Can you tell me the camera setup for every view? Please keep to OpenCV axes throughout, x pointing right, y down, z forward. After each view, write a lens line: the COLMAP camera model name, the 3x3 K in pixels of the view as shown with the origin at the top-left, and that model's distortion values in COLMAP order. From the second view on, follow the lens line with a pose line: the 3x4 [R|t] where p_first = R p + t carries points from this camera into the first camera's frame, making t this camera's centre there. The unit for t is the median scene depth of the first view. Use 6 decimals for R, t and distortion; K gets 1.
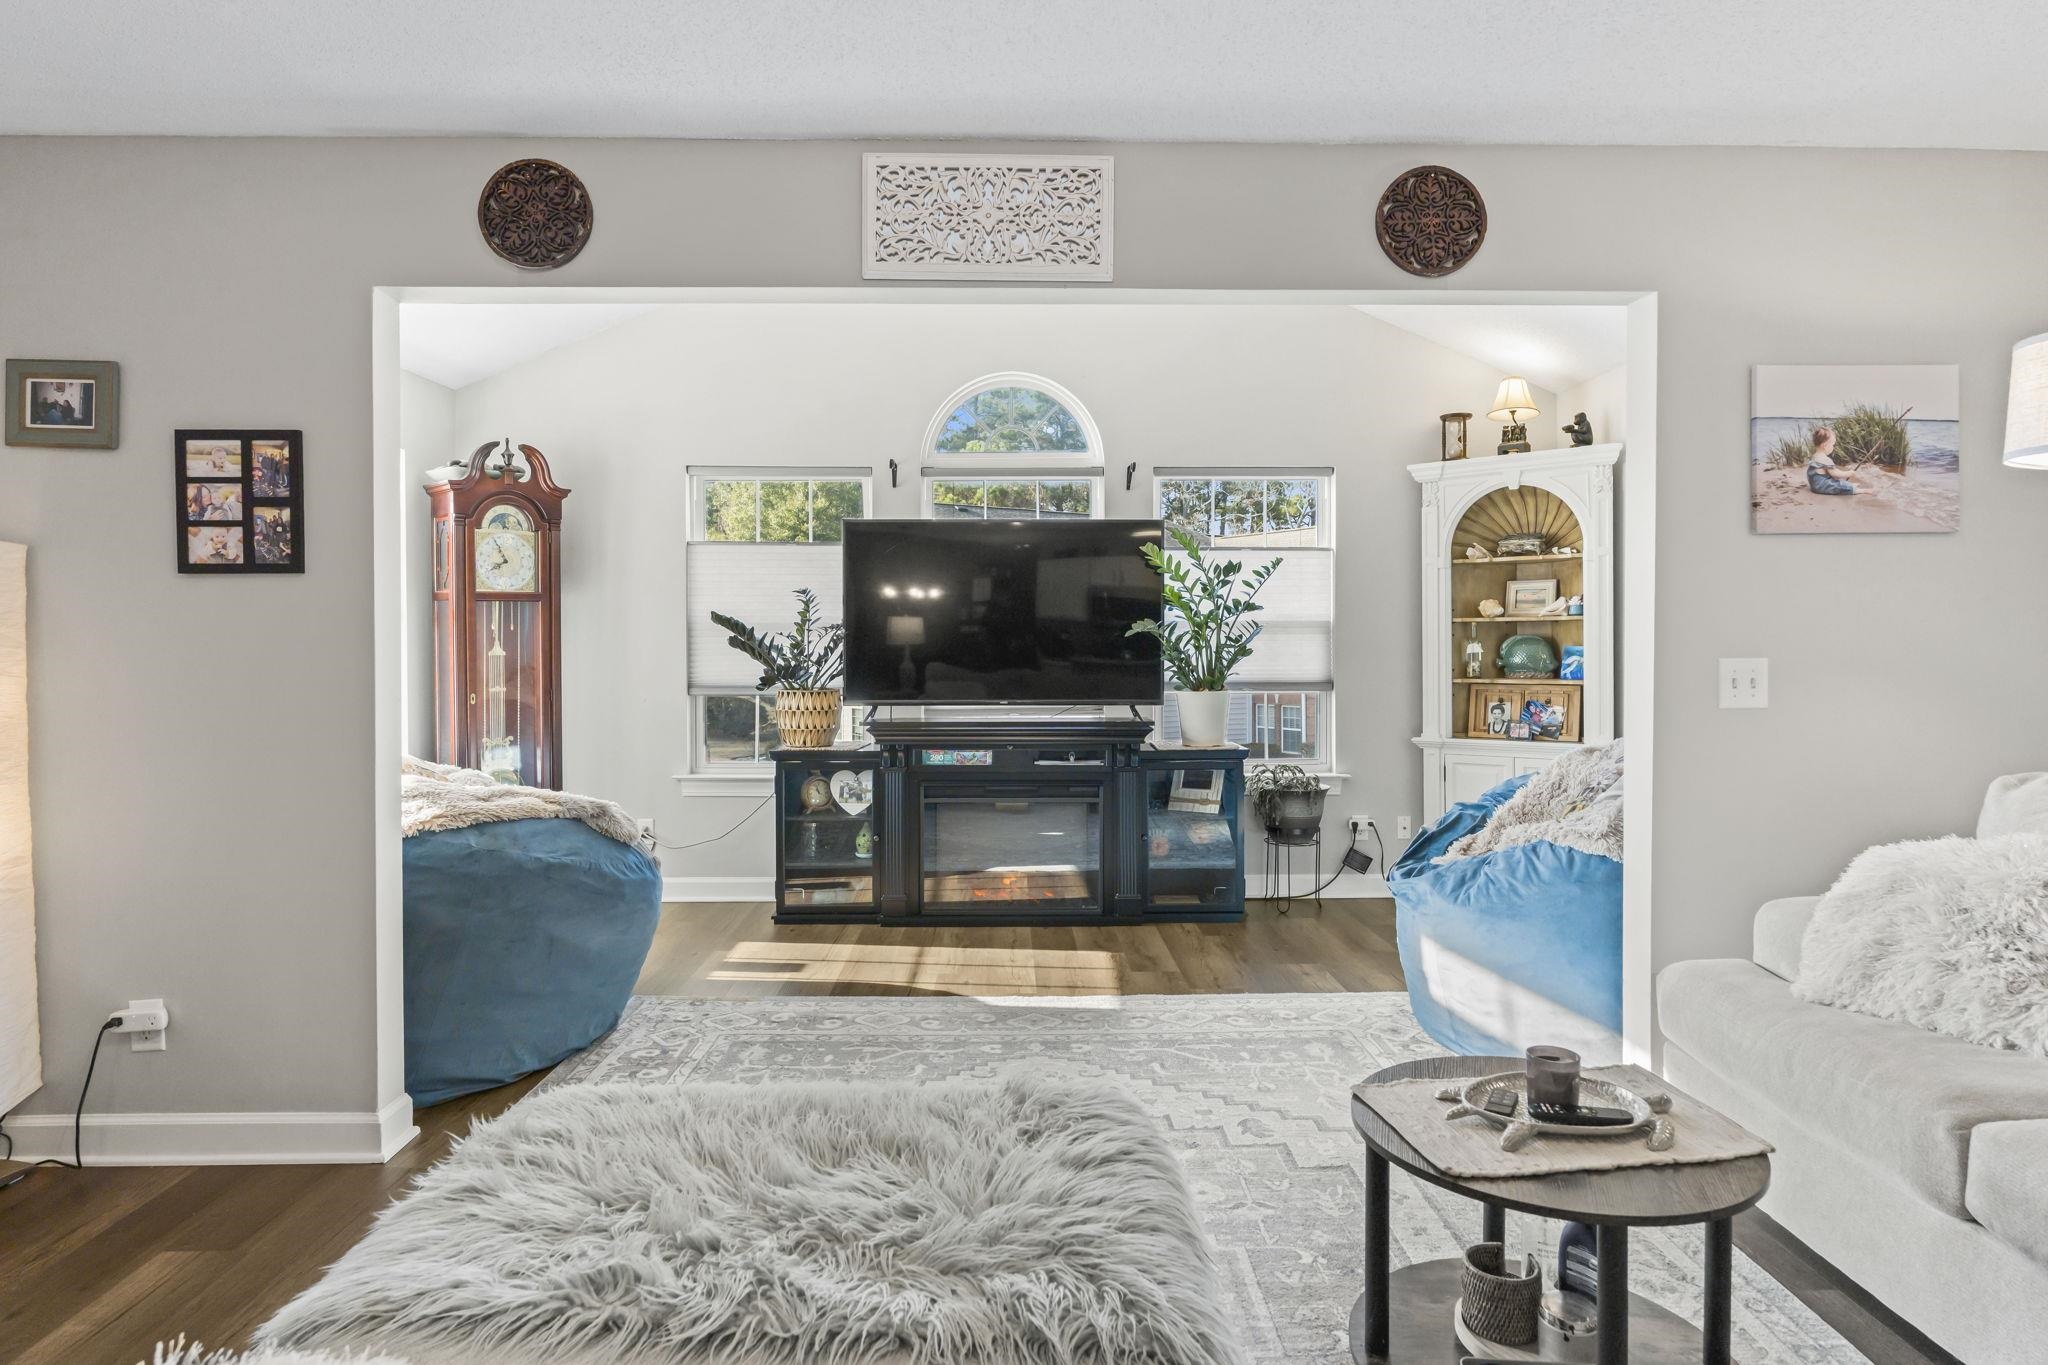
lens RADIAL K [[1161.8, 0, 1016.2], [0, 1161.8, 640.3], [0, 0, 1]] dist [-0.001463, -0.000753]
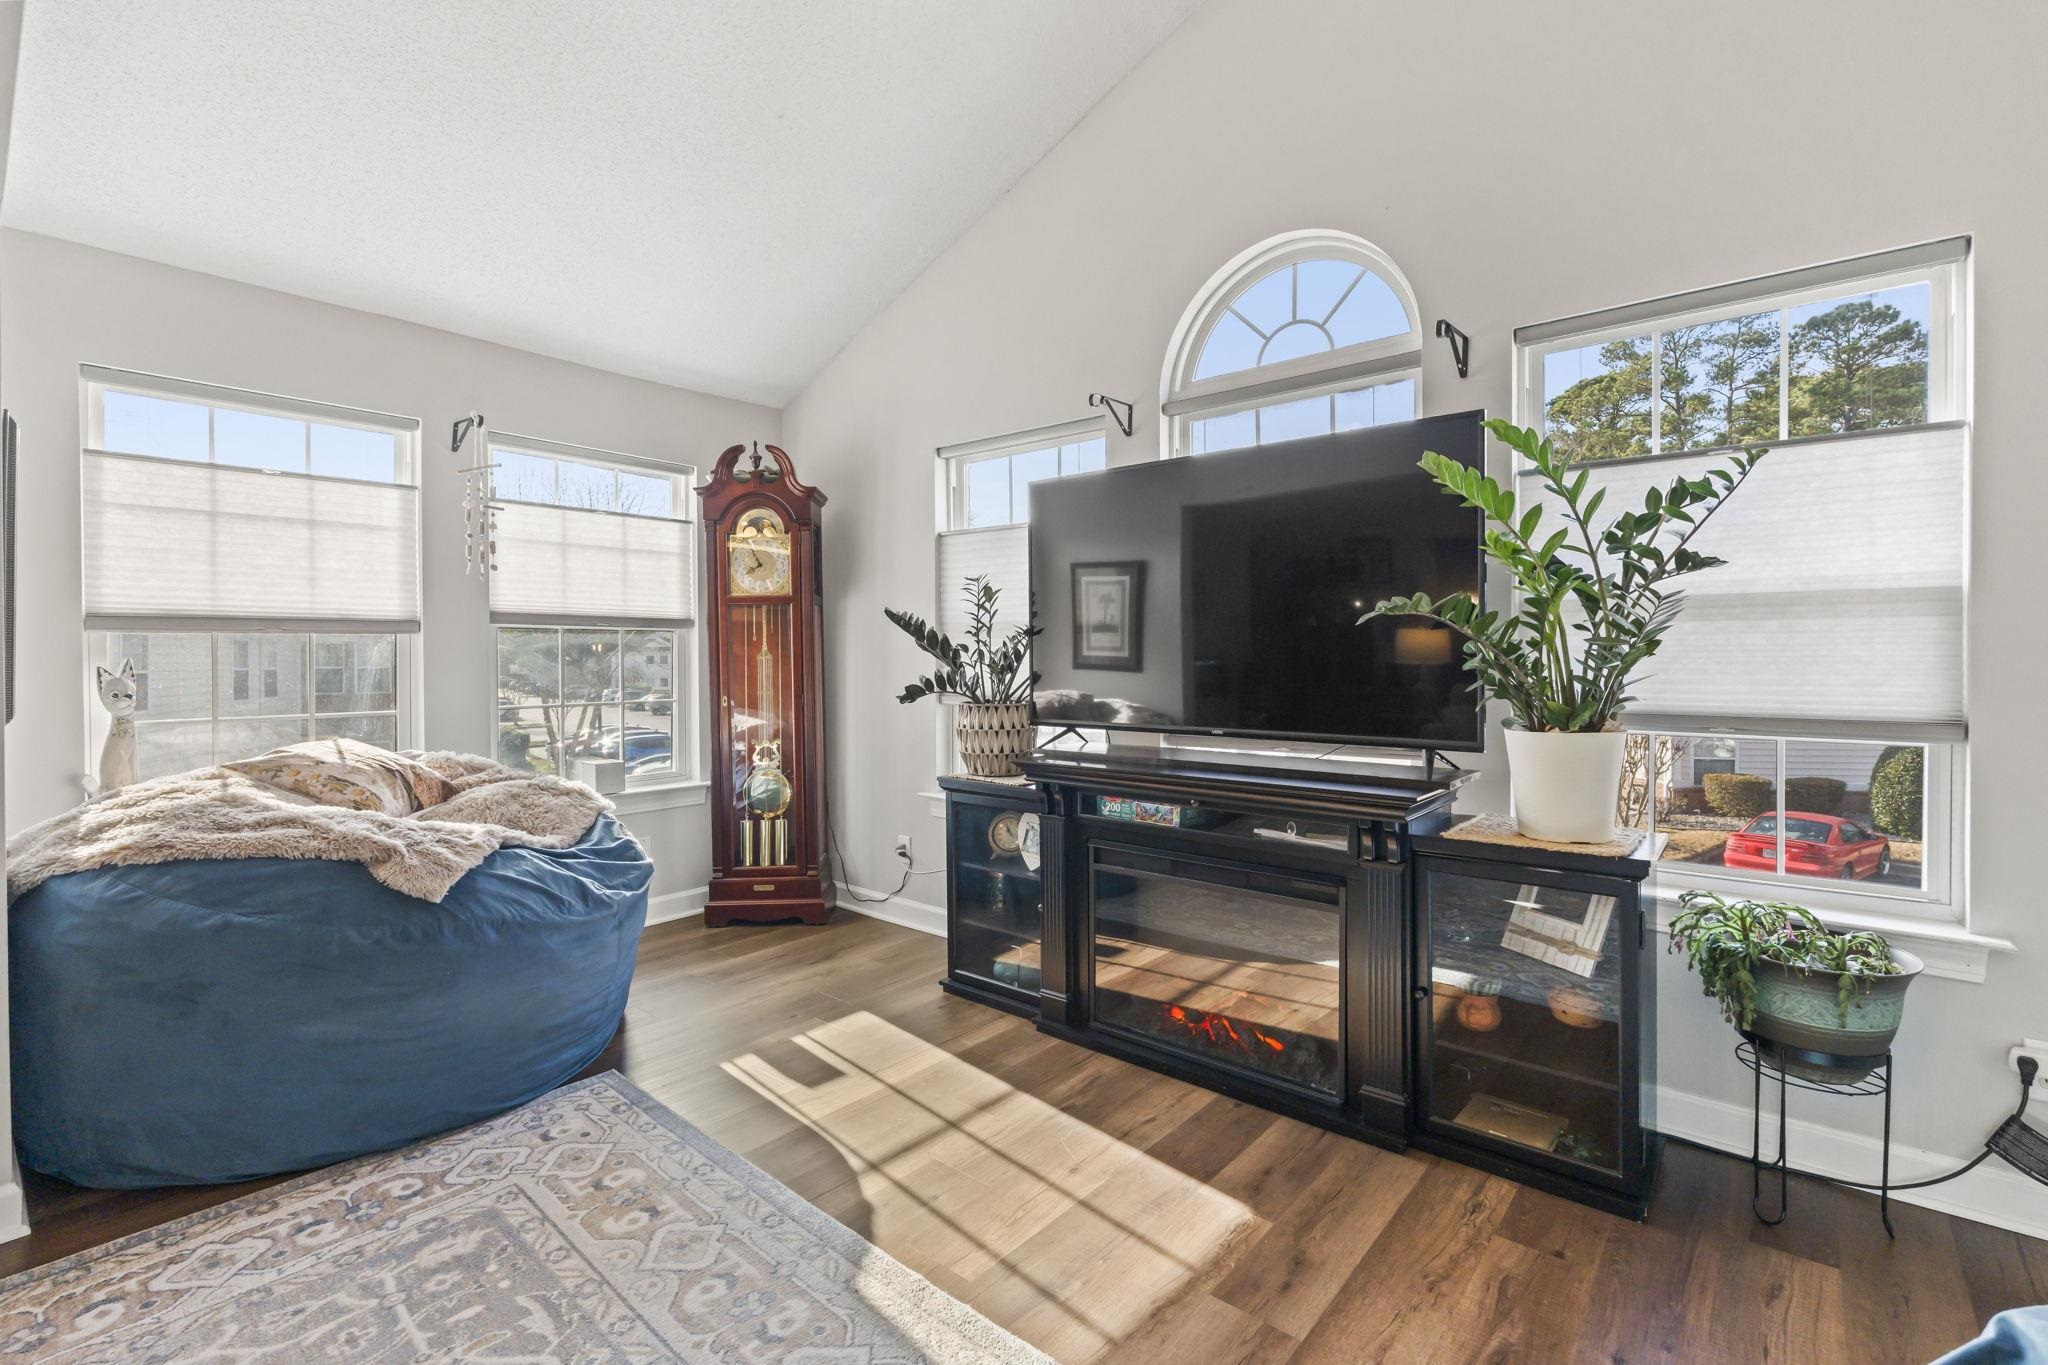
lens RADIAL K [[912.1, 0, 1031.1], [0, 912.1, 657.1], [0, 0, 1]] dist [-0.002133, -0.000125]
pose [[0.760053, 0.000268, -0.649861, 0.248837], [0.001496, 0.999997, 0.002163, 0.010236], [0.649860, -0.002616, 0.760050, 0.554353]]
